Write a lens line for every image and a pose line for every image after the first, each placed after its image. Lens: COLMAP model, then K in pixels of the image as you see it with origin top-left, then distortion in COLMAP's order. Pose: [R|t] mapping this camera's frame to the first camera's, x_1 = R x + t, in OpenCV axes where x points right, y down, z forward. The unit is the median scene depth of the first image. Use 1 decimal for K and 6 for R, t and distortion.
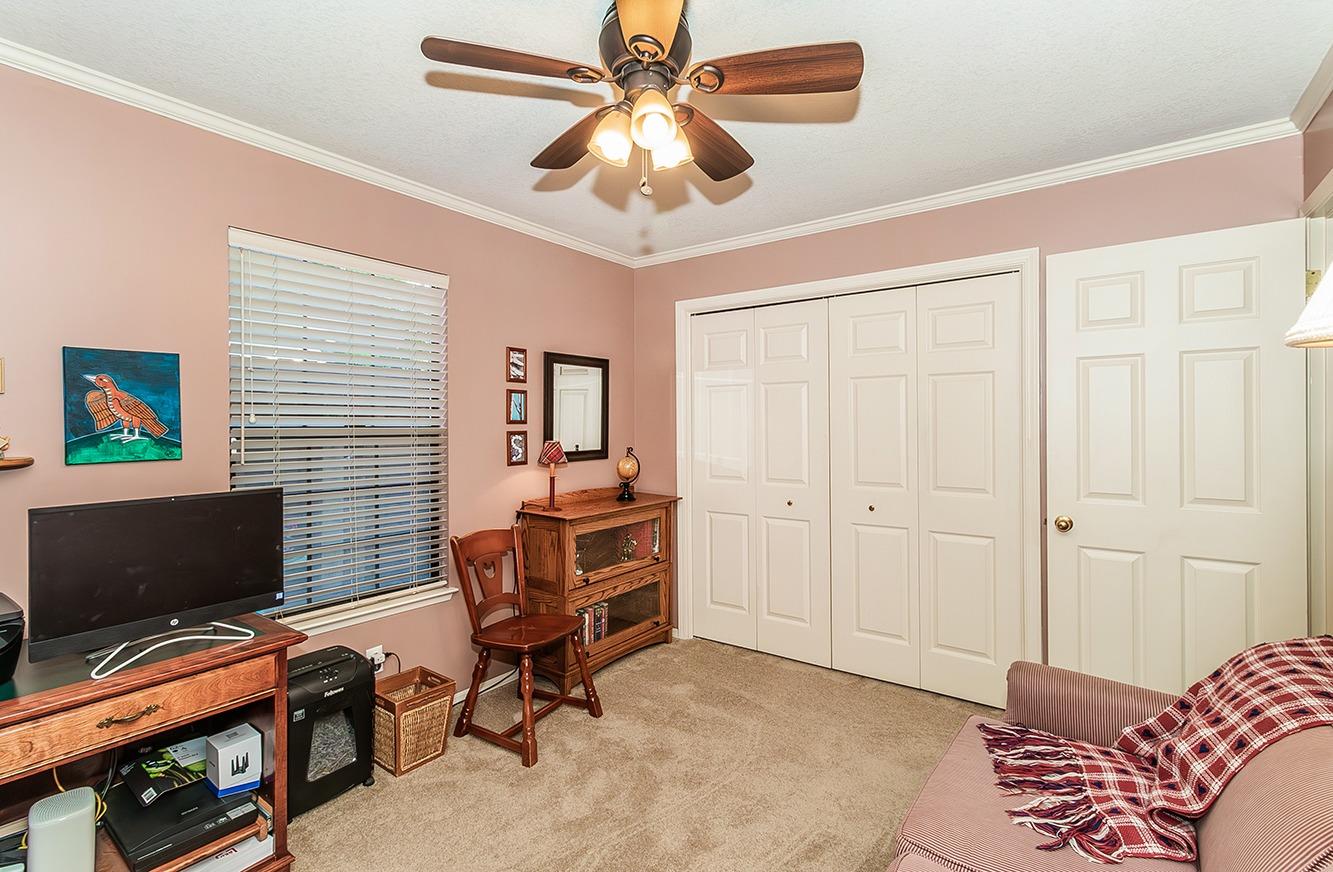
lens RADIAL K [[601.6, 0, 666.5], [0, 601.6, 436.0], [0, 0, 1]] dist [0.000564, 0.000004]
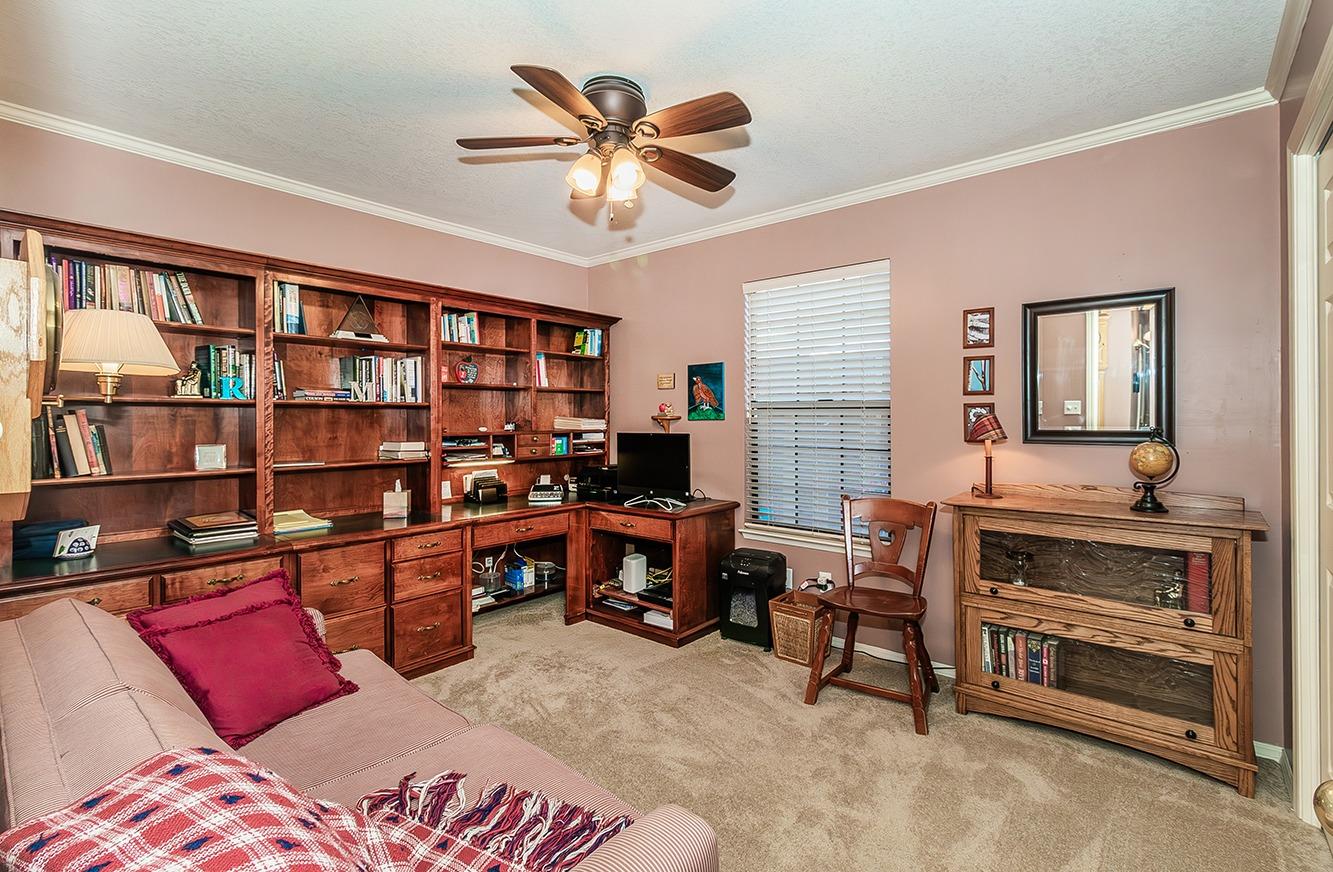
lens RADIAL K [[610.2, 0, 684.4], [0, 610.2, 424.4], [0, 0, 1]] dist [0.000310, 0.000104]
pose [[-0.051738, 0.017316, -0.998511, 0.674309], [-0.015326, 0.999718, 0.018131, 0.013733], [0.998543, 0.016241, -0.051458, 0.620821]]
